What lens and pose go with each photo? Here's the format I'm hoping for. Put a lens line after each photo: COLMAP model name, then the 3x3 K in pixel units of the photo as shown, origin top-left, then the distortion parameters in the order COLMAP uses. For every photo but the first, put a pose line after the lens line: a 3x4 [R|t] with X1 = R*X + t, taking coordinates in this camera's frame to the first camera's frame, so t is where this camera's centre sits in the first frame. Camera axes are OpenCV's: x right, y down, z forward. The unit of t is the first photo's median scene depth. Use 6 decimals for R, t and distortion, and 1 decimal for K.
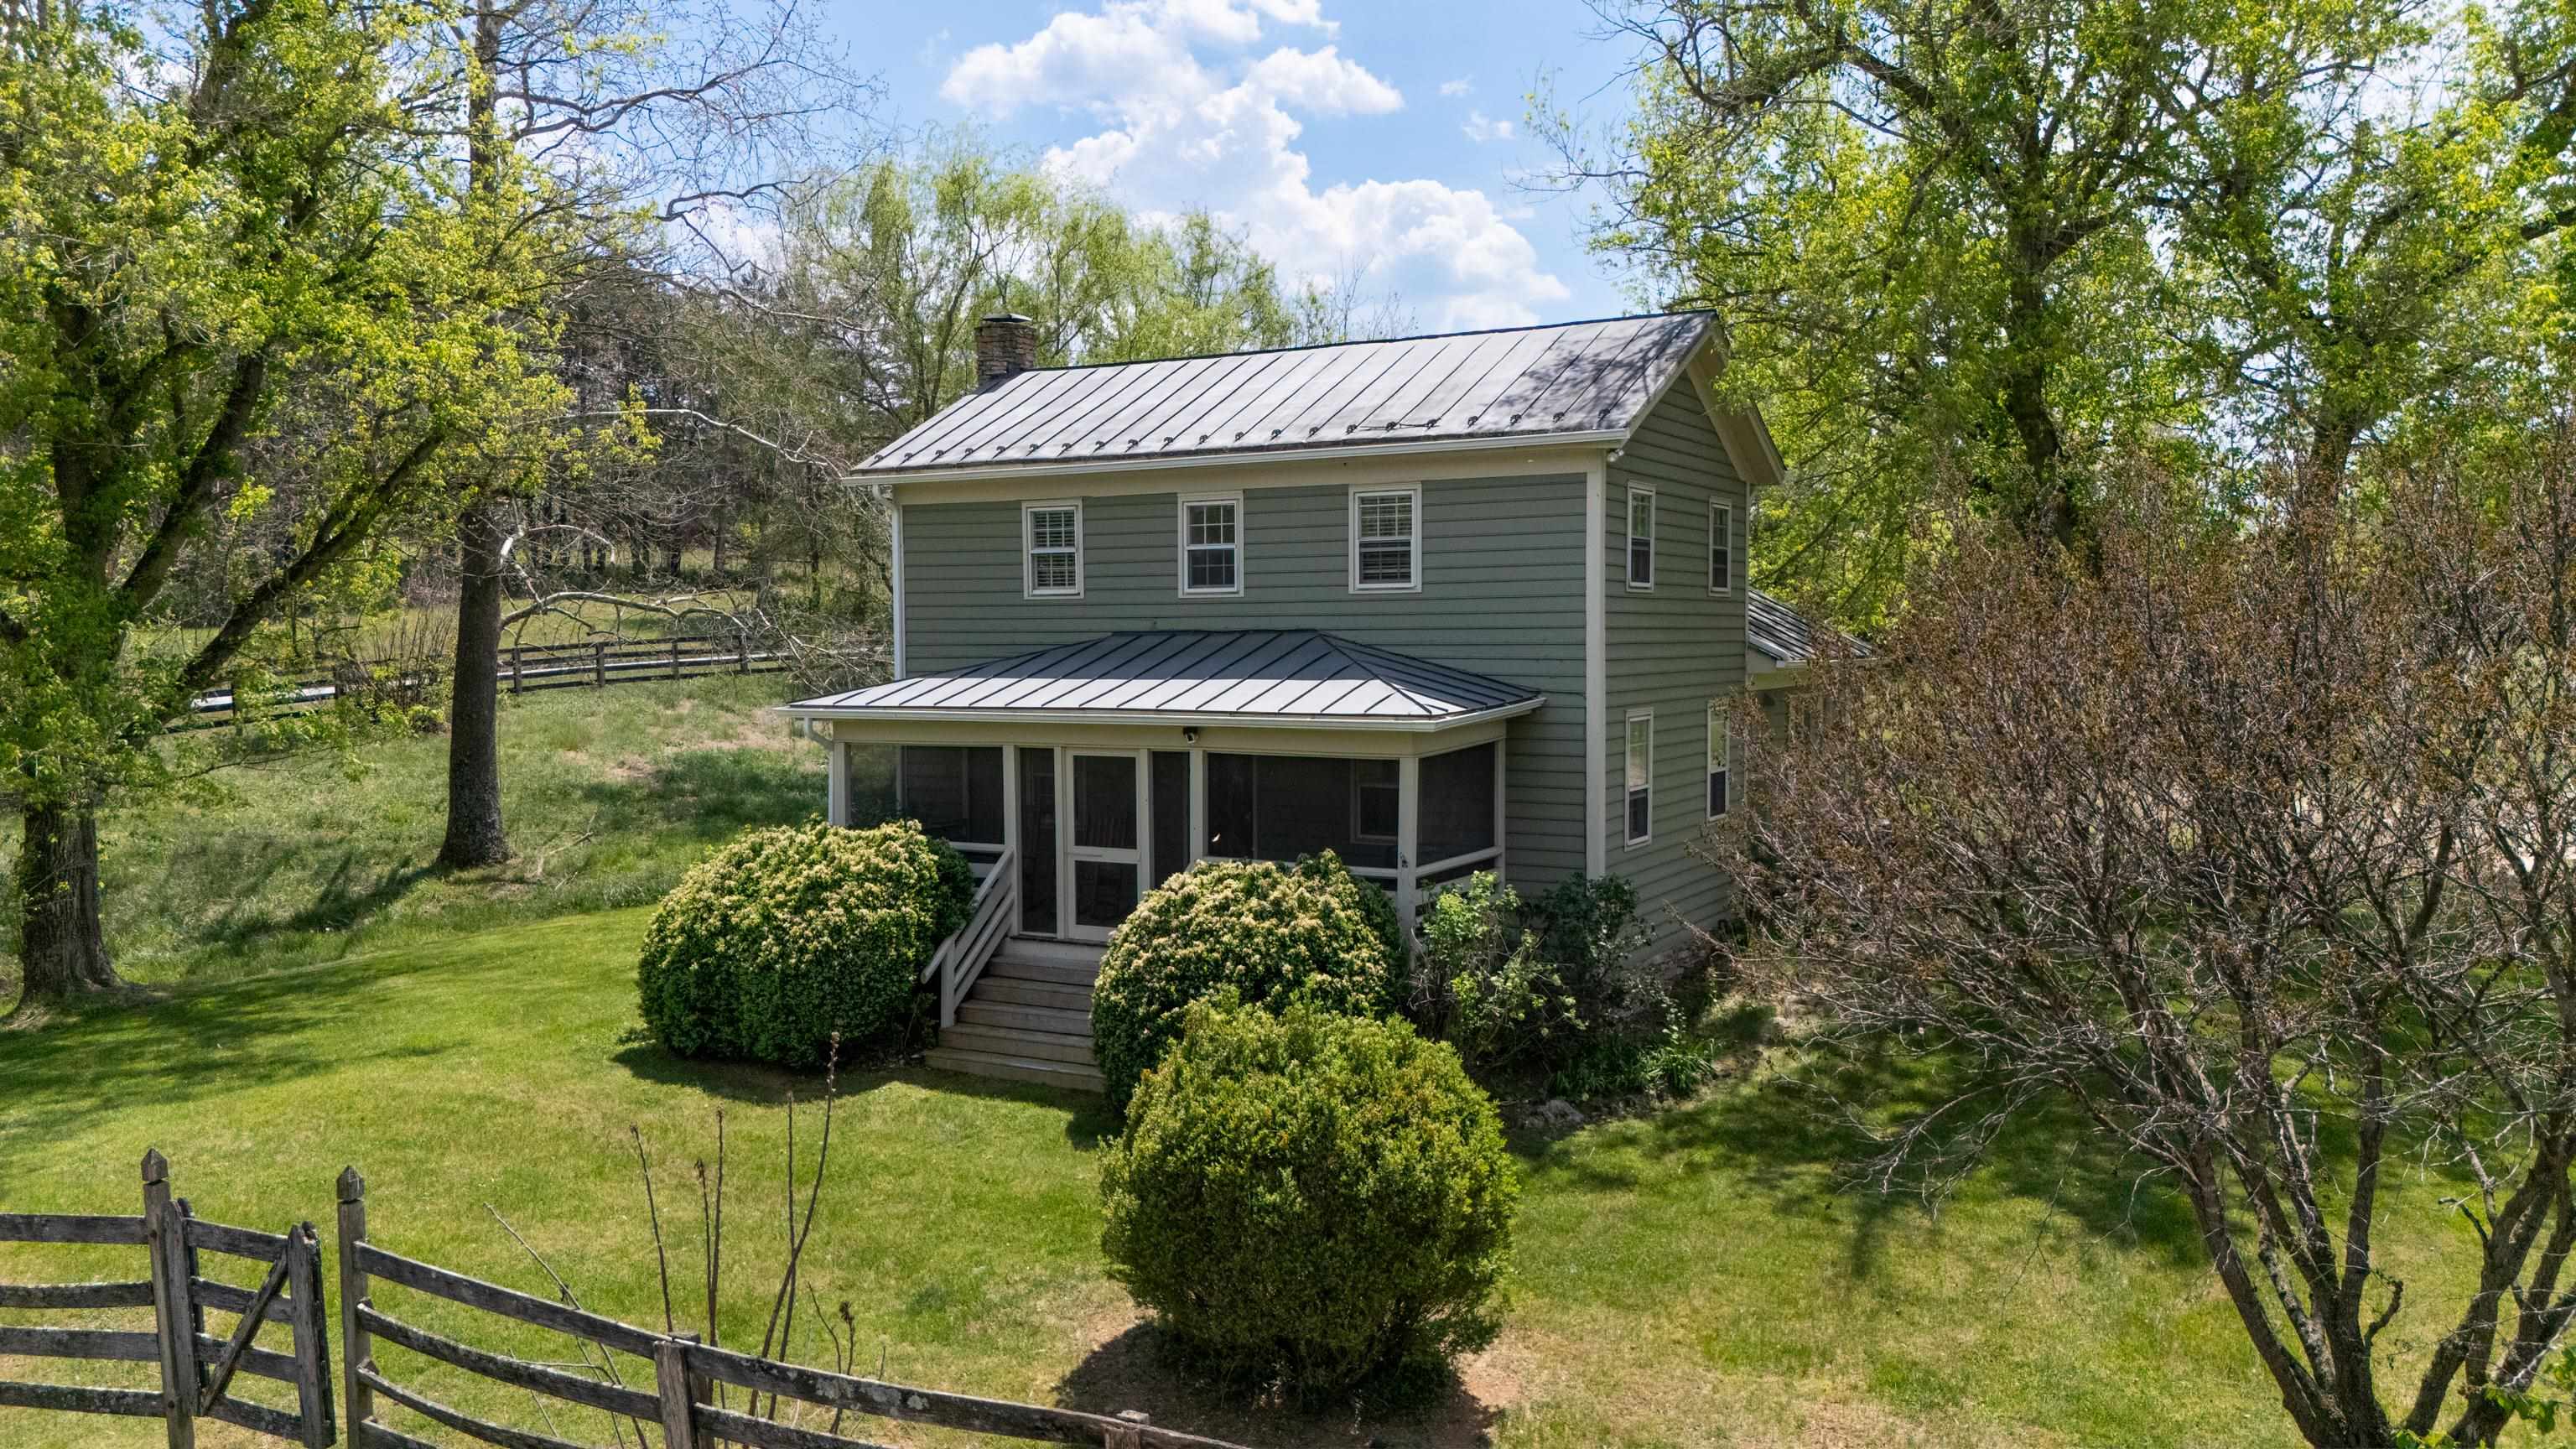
lens RADIAL K [[1897.2, 0, 1290.6], [0, 1897.2, 724.5], [0, 0, 1]] dist [0.065283, -0.055543]
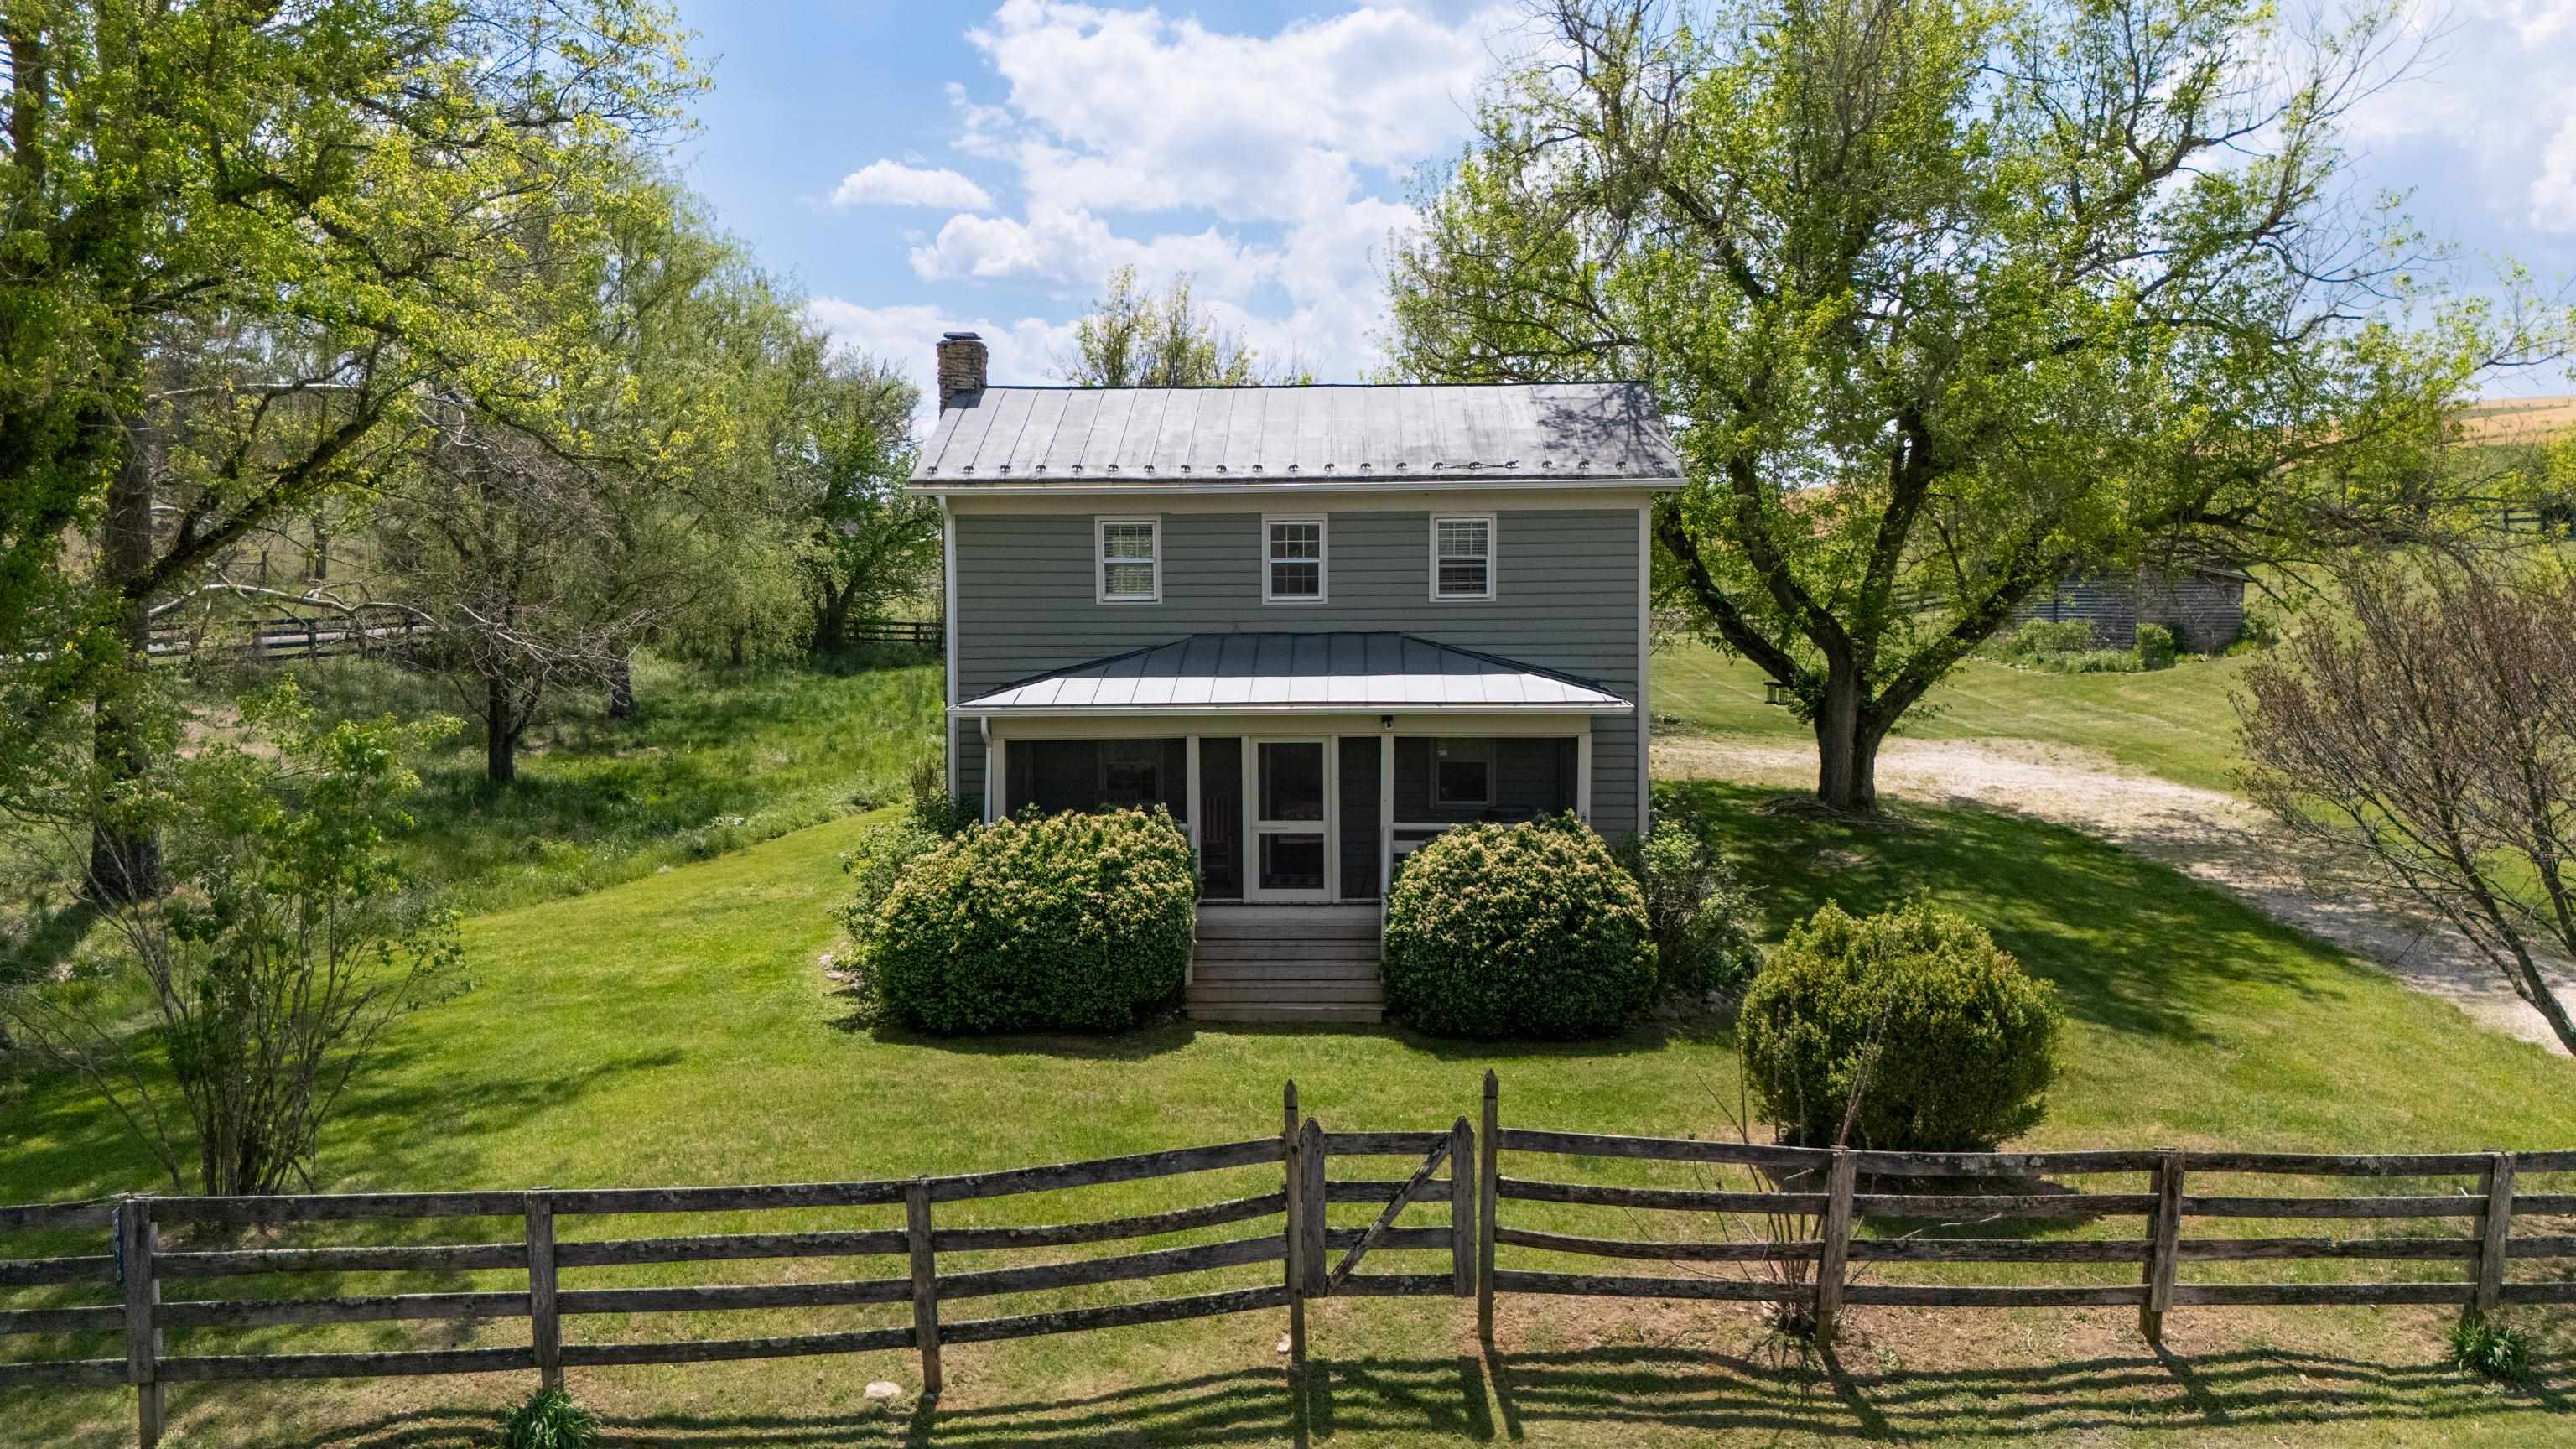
lens RADIAL K [[1897.2, 0, 1285.8], [0, 1897.2, 724.5], [0, 0, 1]] dist [0.065283, -0.055543]
pose [[0.890773, -0.027155, 0.453637, -0.621103], [0.022713, 0.999626, 0.015239, -0.012100], [-0.453881, -0.003271, 0.891056, -0.035071]]
